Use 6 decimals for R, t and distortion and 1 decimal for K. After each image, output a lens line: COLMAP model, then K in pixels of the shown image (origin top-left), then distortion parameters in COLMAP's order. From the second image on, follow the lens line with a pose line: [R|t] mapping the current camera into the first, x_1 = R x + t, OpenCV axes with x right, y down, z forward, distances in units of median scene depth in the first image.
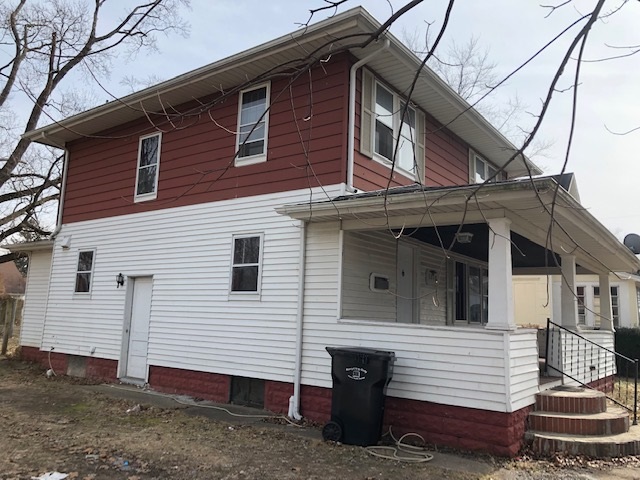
lens RADIAL K [[527.9, 0, 319.3], [0, 527.9, 236.7], [0, 0, 1]] dist [0.012068, -0.014845]
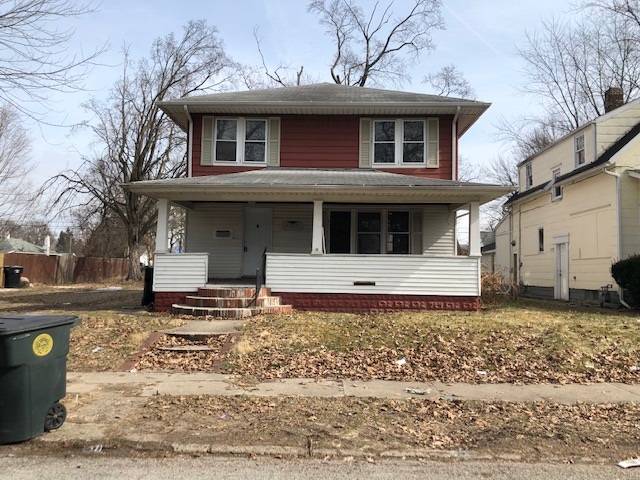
lens RADIAL K [[527.9, 0, 319.3], [0, 527.9, 236.7], [0, 0, 1]] dist [0.012068, -0.014845]
pose [[0.551825, -0.077639, -0.830338, 1.768971], [0.133090, 0.991095, -0.004222, 0.148476], [0.823272, -0.108180, 0.557244, 0.273948]]
